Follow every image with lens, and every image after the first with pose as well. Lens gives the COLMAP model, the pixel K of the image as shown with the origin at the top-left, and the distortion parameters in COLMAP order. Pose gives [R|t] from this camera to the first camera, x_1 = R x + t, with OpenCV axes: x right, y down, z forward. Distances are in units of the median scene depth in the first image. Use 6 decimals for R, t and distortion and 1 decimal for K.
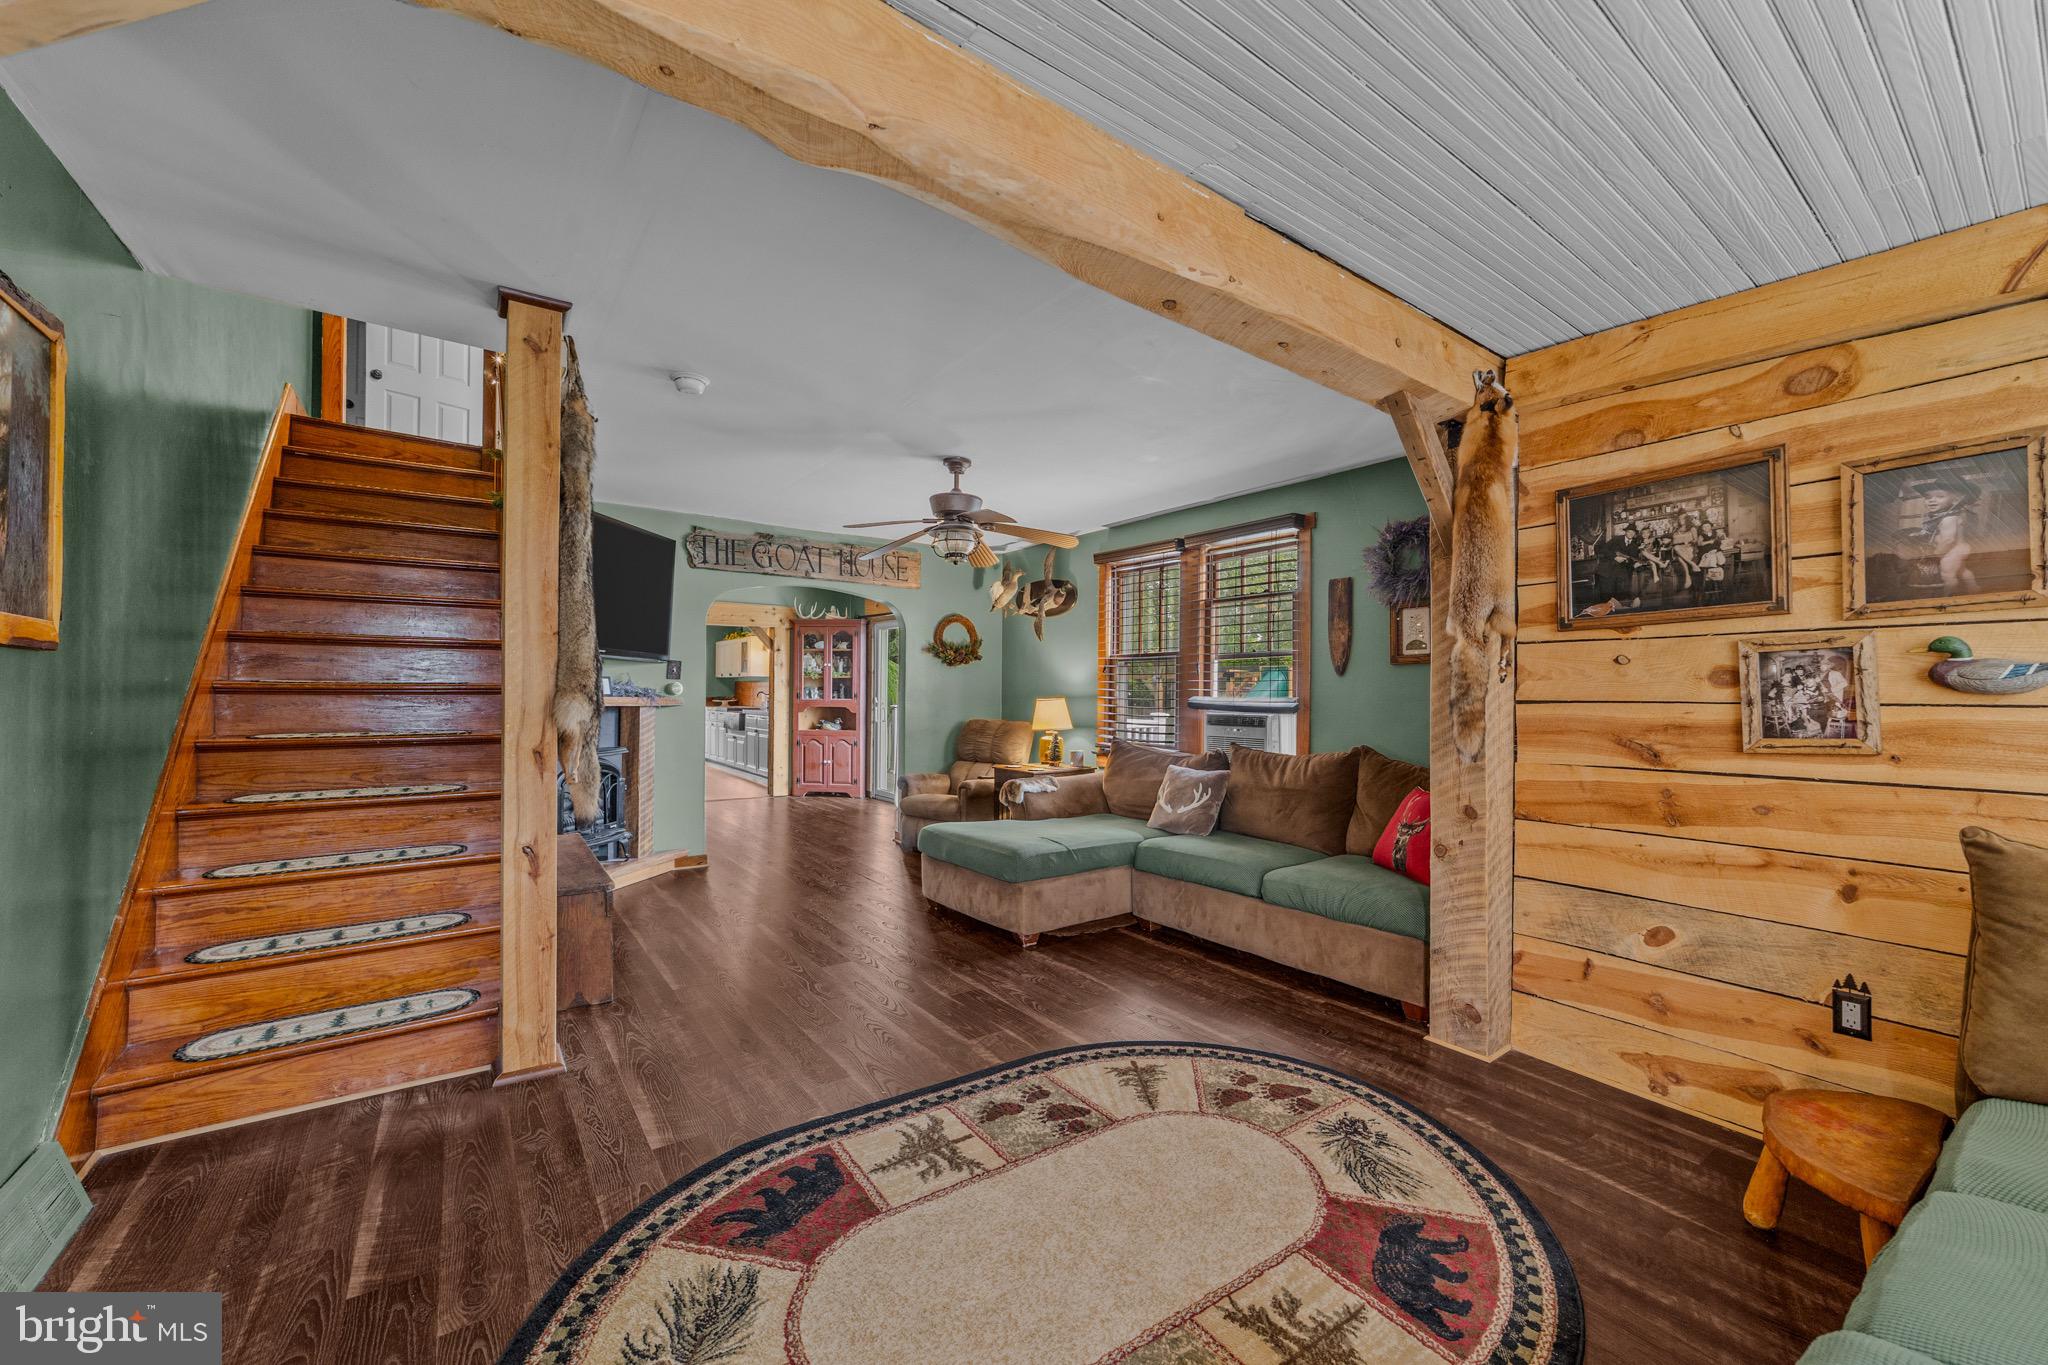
lens RADIAL K [[791.2, 0, 1029.8], [0, 791.2, 689.1], [0, 0, 1]] dist [0.000384, 0.000061]
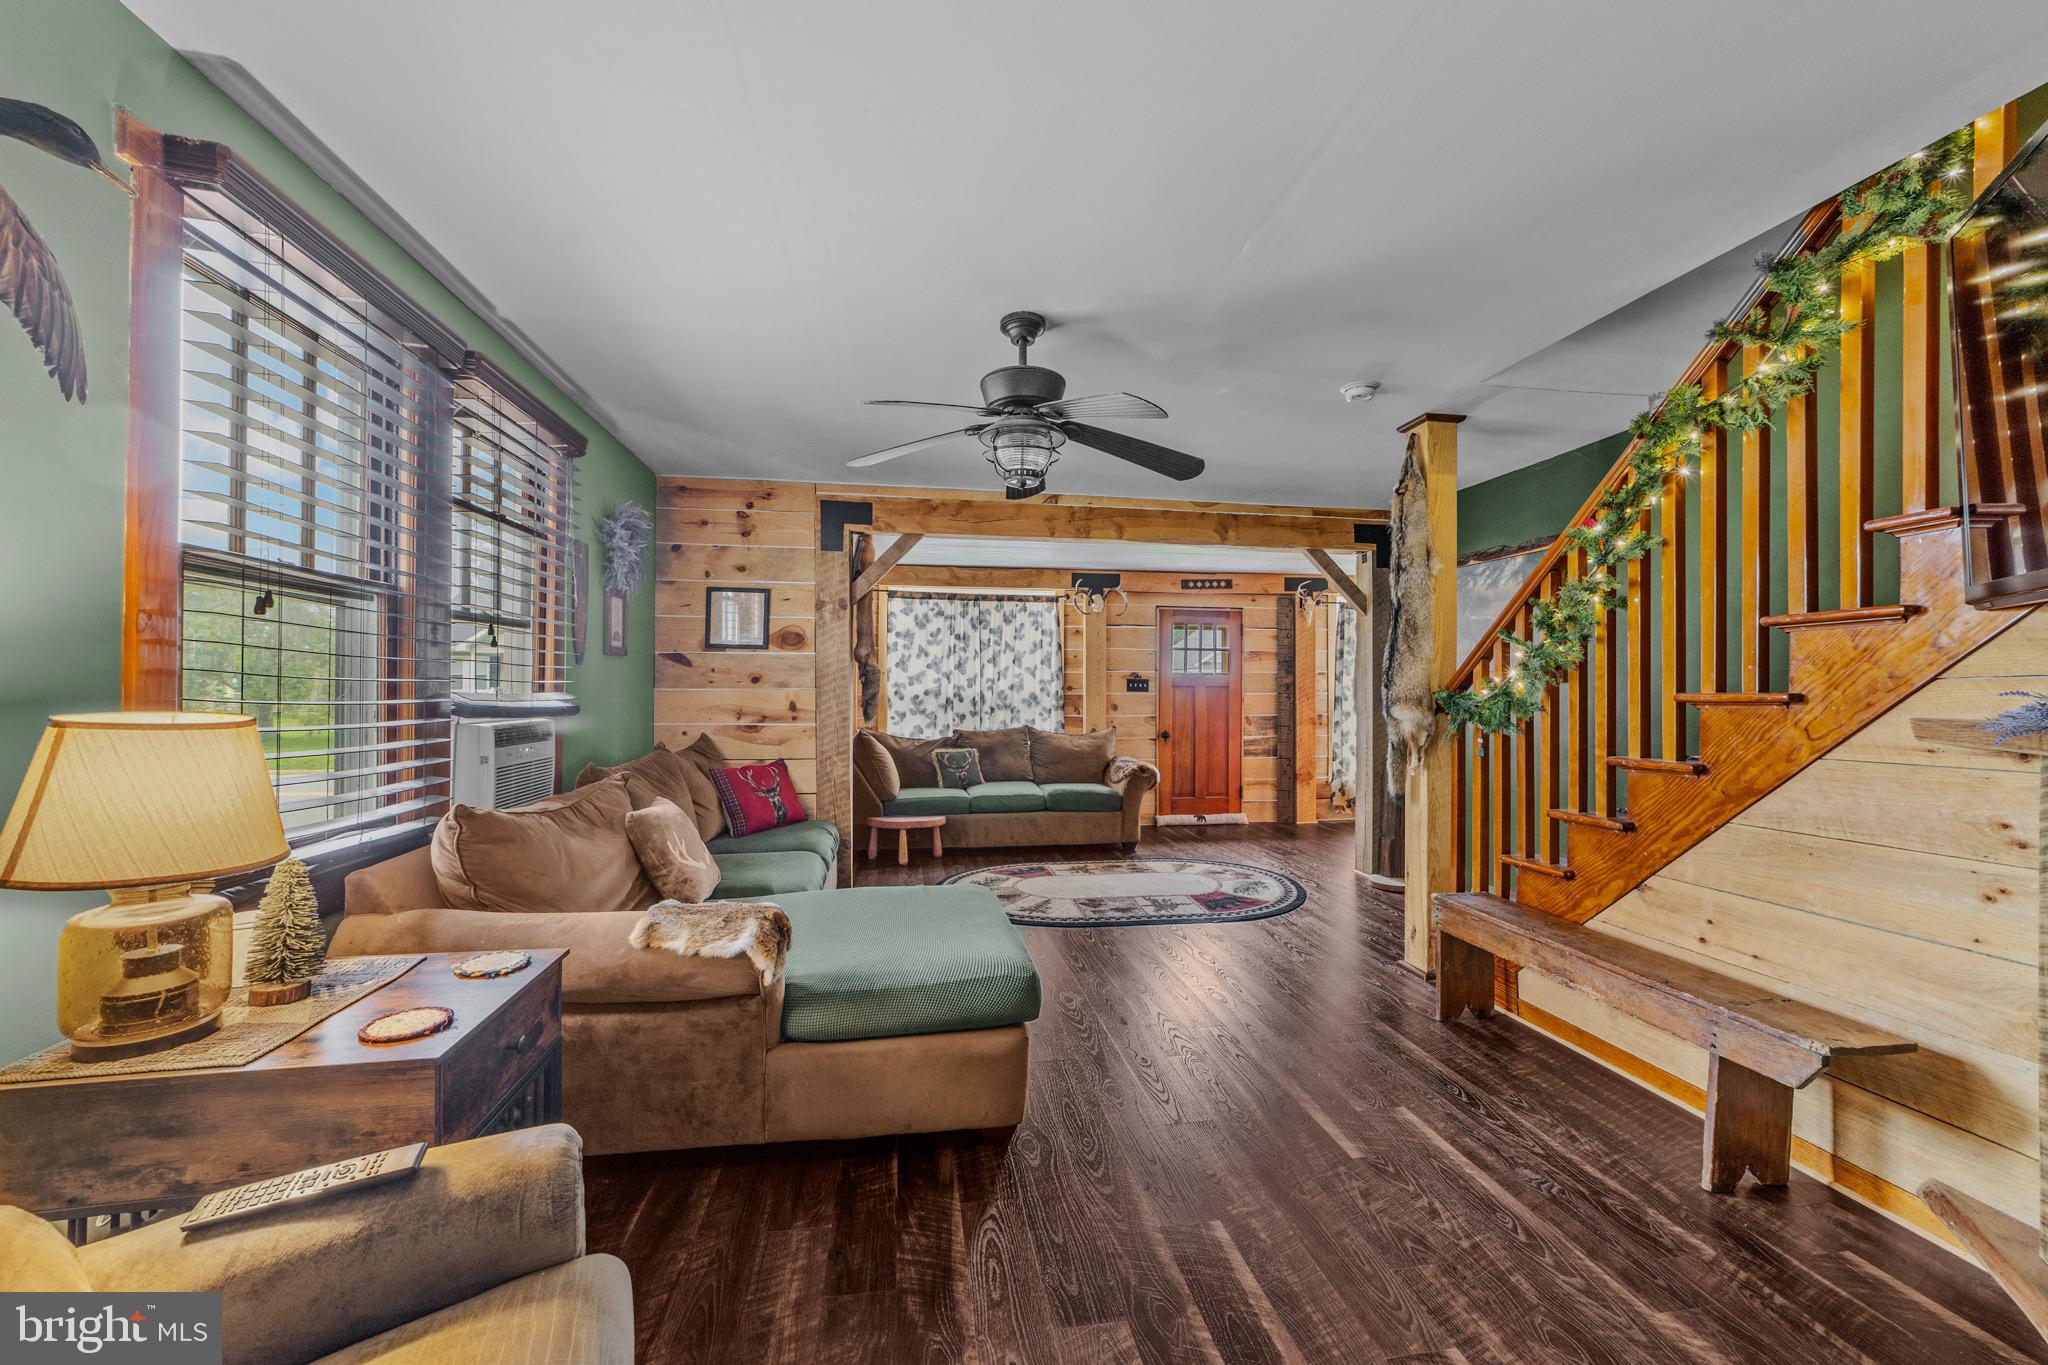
lens RADIAL K [[791.2, 0, 1024.5], [0, 791.2, 686.3], [0, 0, 1]] dist [0.000384, 0.000061]
pose [[-0.892637, -0.006313, 0.450731, -0.692070], [-0.014482, 0.999787, -0.014676, 0.020039], [-0.450543, -0.019628, -0.892539, 2.848053]]
